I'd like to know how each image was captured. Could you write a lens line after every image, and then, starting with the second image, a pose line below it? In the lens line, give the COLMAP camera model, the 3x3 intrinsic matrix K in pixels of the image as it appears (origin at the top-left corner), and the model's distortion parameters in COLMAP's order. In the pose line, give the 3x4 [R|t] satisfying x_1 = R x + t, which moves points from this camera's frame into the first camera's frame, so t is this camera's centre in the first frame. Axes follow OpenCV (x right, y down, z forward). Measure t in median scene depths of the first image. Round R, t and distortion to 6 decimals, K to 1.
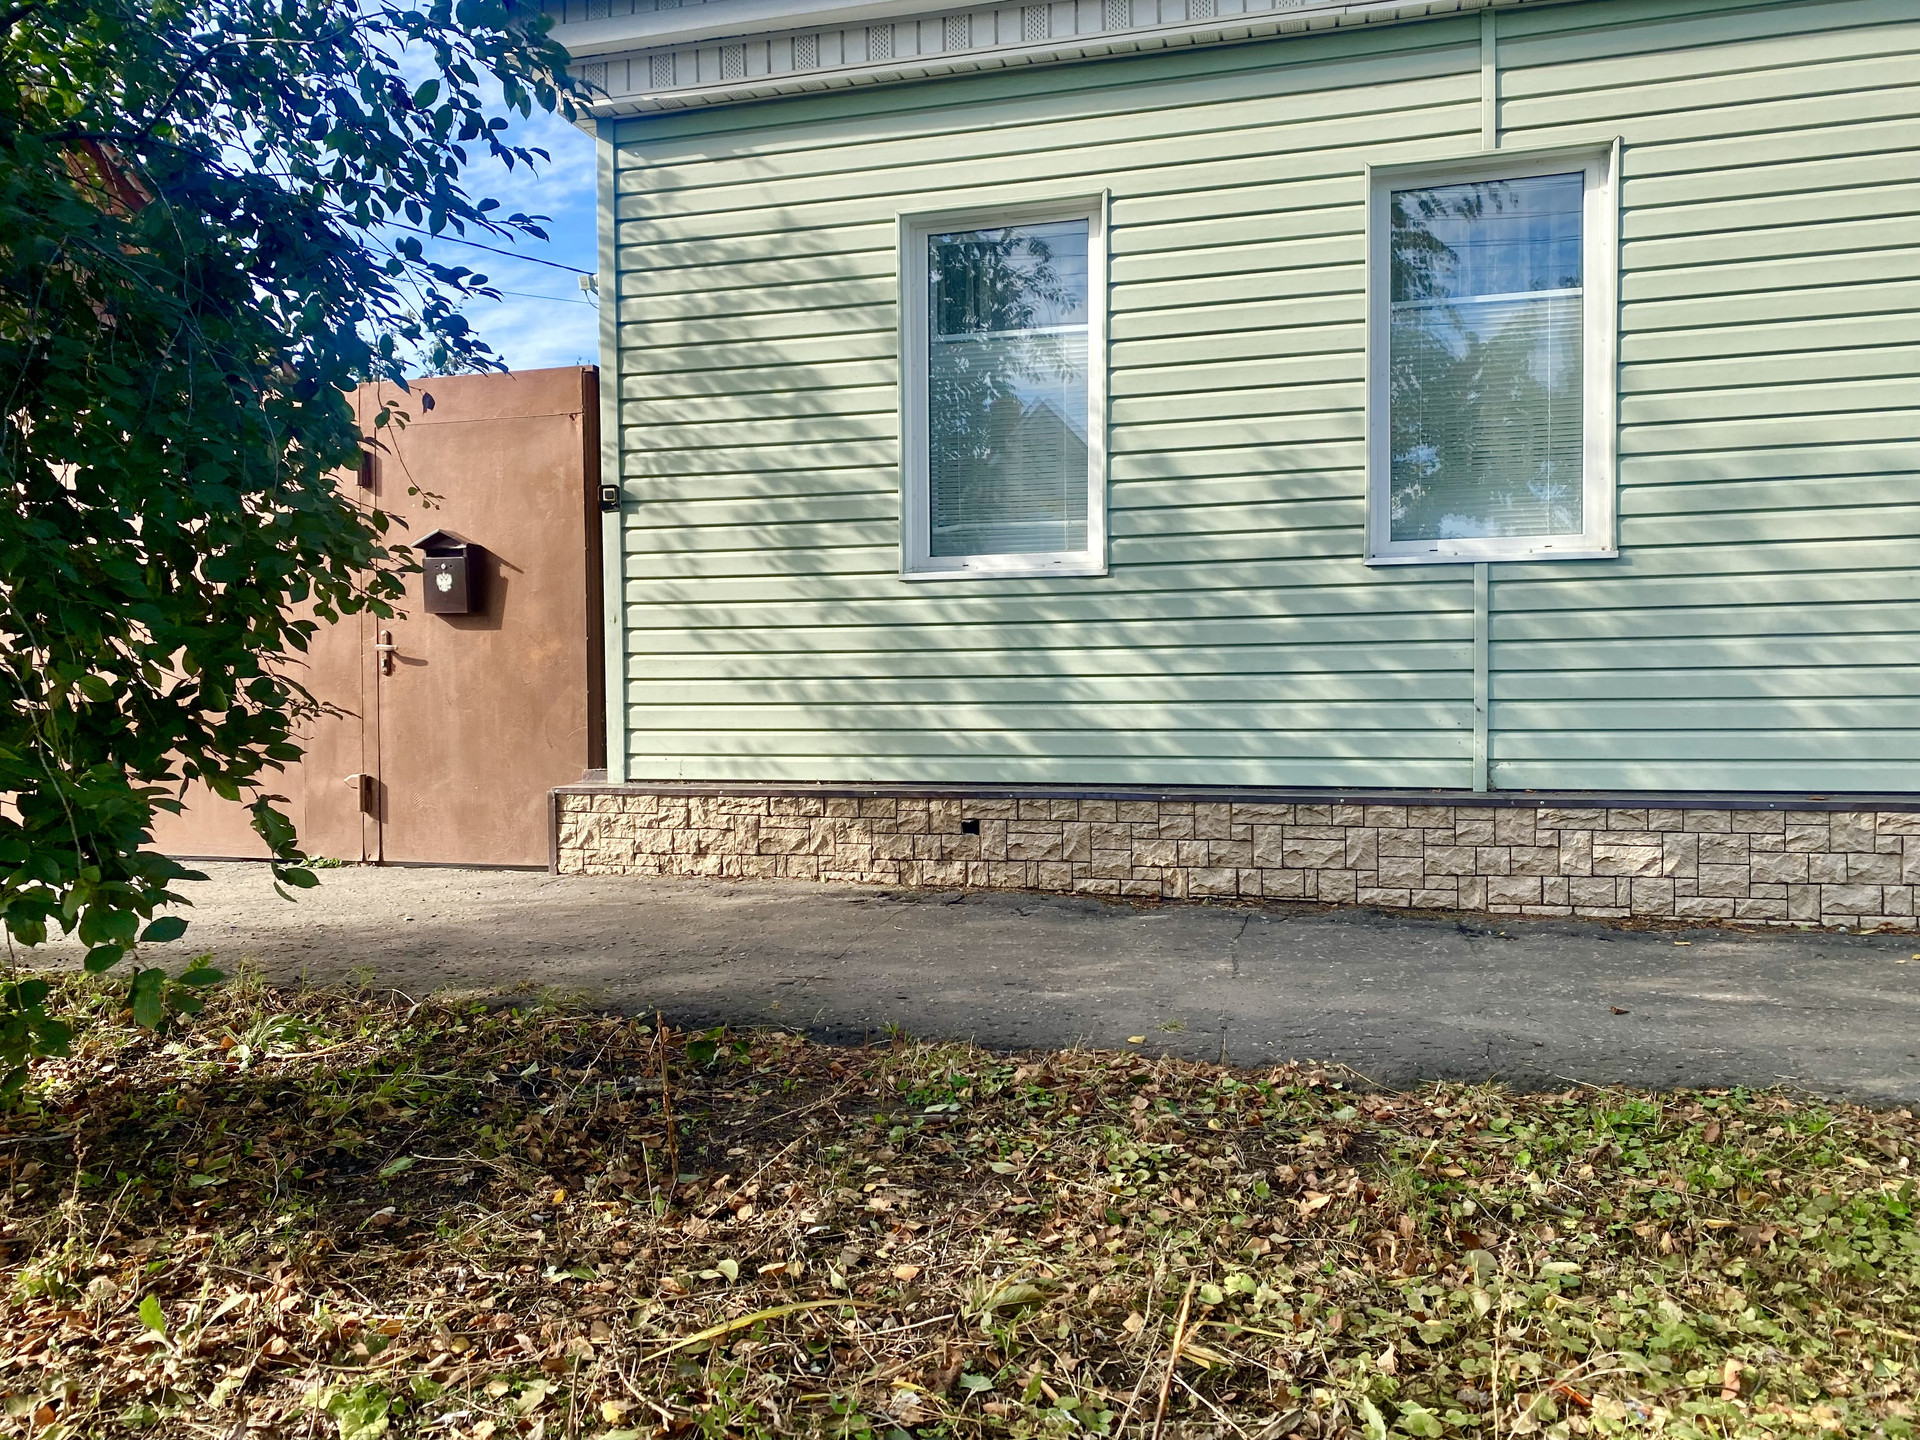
lens RADIAL K [[1471.3, 0, 960.0], [0, 1471.3, 720.0], [0, 0, 1]] dist [0.026392, -0.013590]
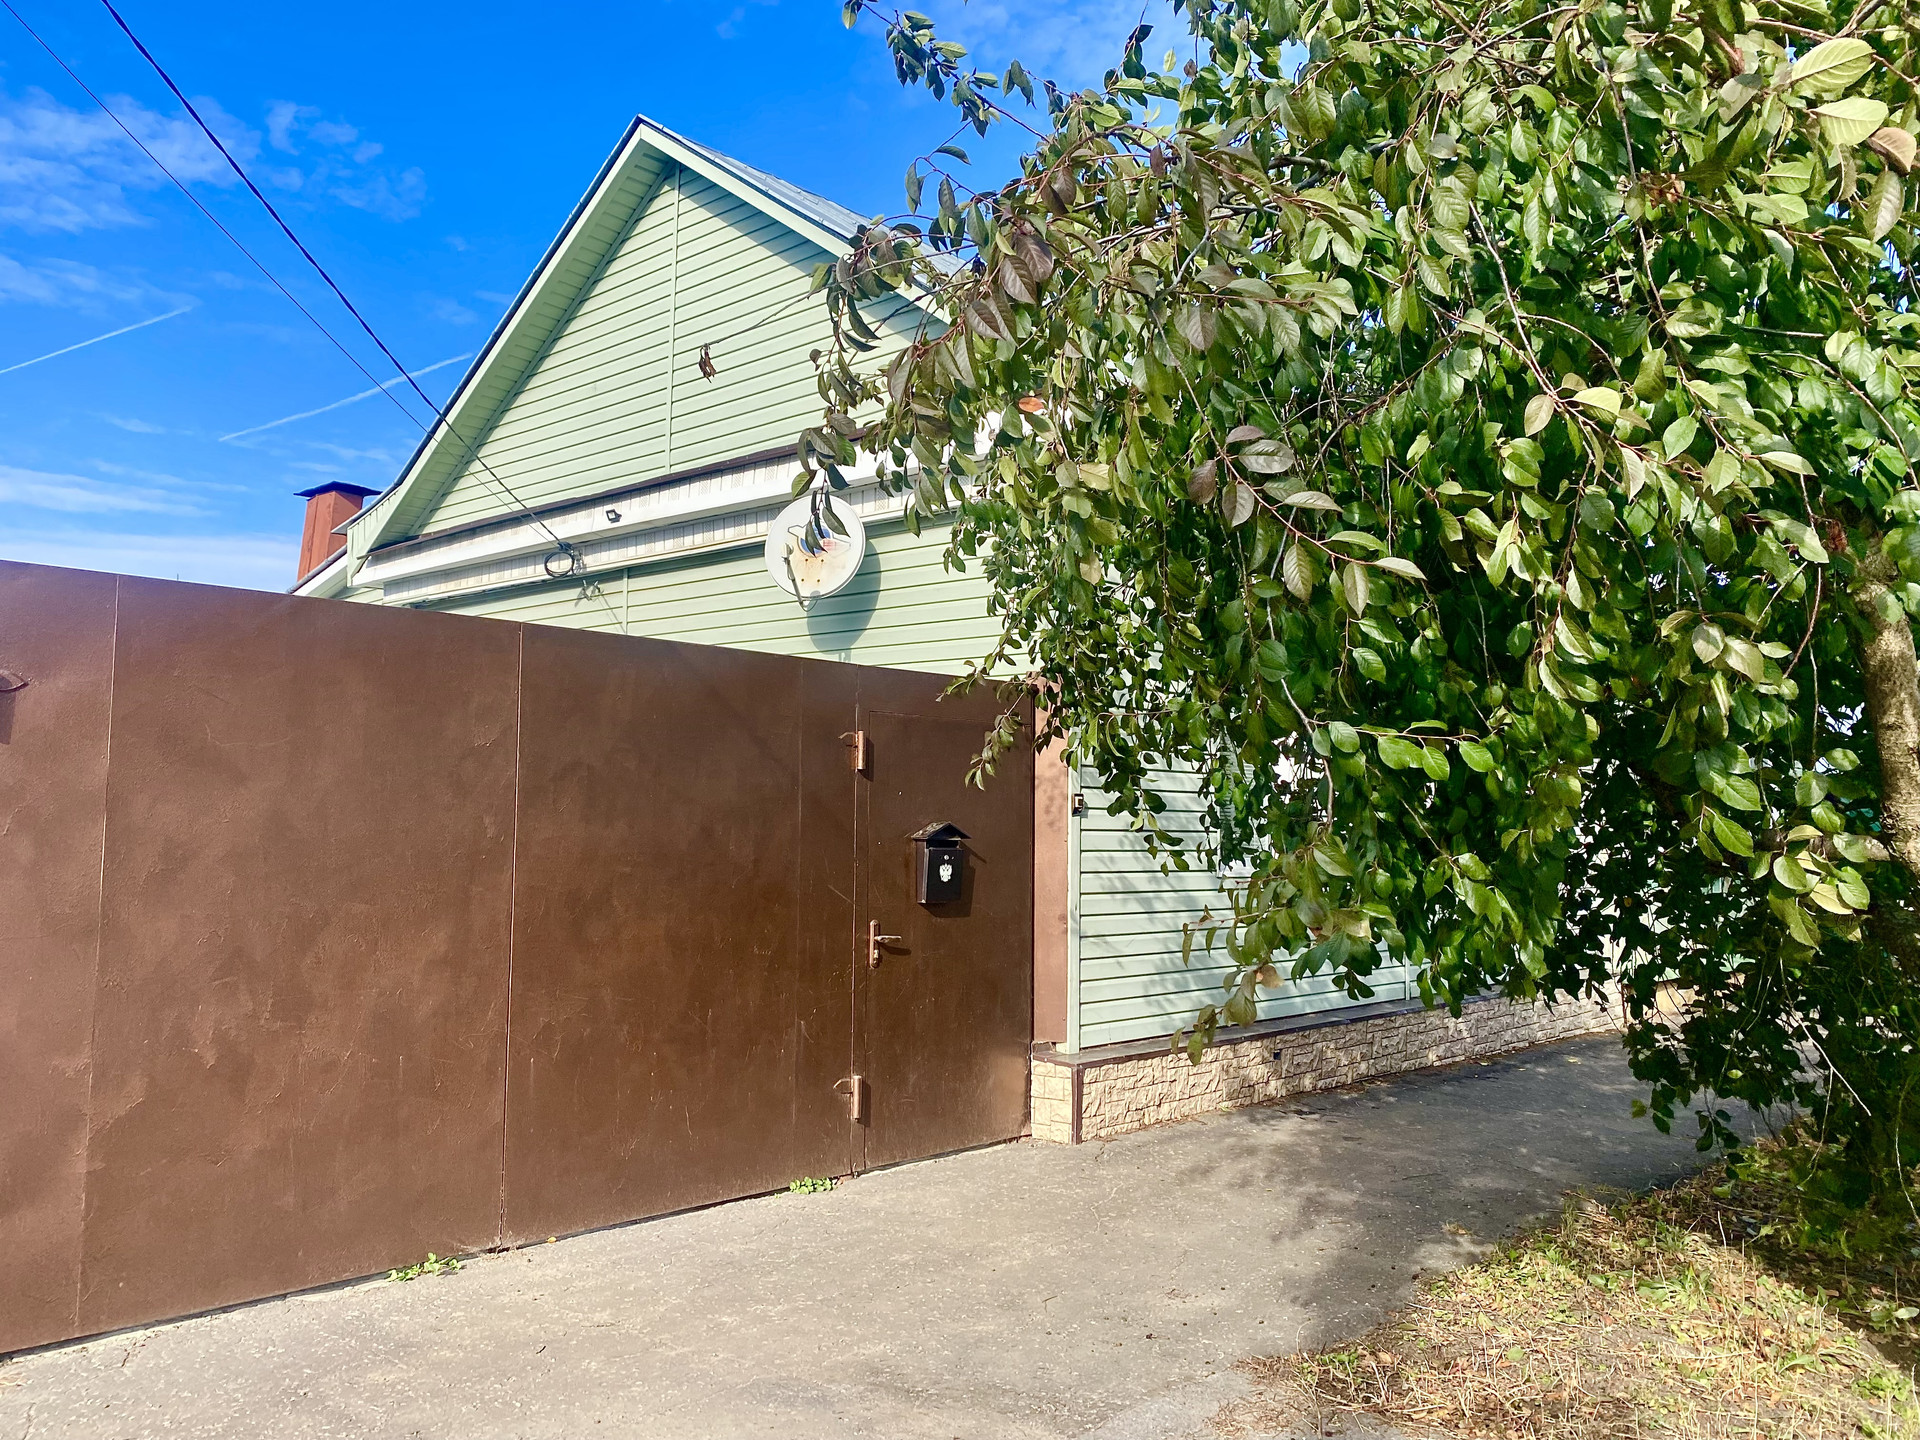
lens RADIAL K [[1471.3, 0, 960.0], [0, 1471.3, 720.0], [0, 0, 1]] dist [0.026392, -0.013590]
pose [[0.481907, 0.072421, 0.873224, -1.311517], [0.006072, 0.996279, -0.085977, -0.117942], [-0.876201, 0.046735, 0.479674, 0.532774]]
